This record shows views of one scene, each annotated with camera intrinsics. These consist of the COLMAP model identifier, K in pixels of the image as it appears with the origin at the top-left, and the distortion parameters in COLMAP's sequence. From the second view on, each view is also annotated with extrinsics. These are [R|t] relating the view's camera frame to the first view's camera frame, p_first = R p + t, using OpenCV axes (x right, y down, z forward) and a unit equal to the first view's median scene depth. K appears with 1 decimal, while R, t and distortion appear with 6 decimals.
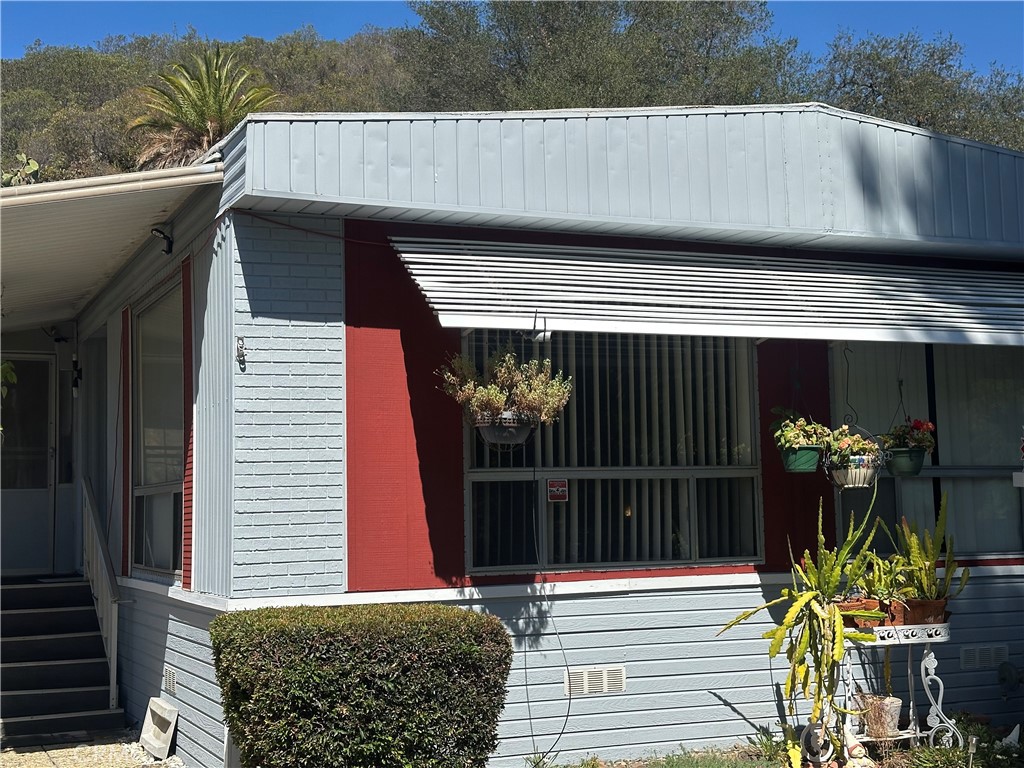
lens RADIAL K [[1423.9, 0, 512.0], [0, 1423.9, 384.0], [0, 0, 1]] dist [0.288661, -0.831892]
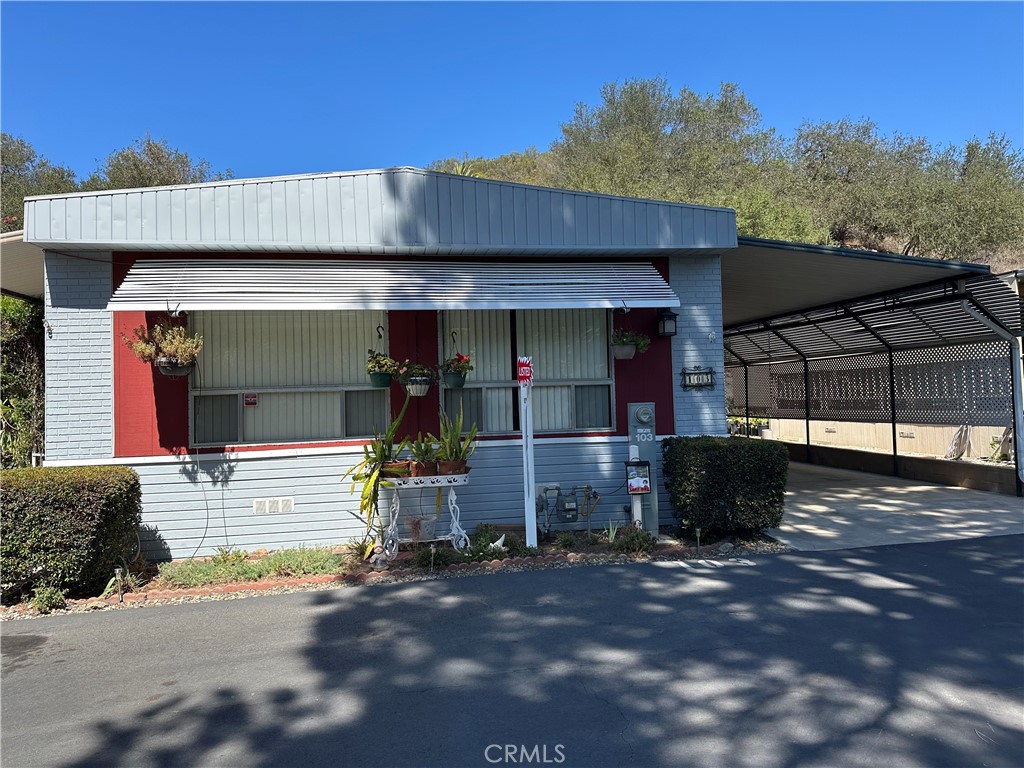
lens RADIAL K [[739.4, 0, 512.0], [0, 739.4, 384.0], [0, 0, 1]] dist [0.014836, 0.000798]
pose [[0.973965, -0.014333, -0.226243, 0.582161], [0.030880, 0.997085, 0.069769, 0.001220], [0.224583, -0.074939, 0.971569, 0.195245]]
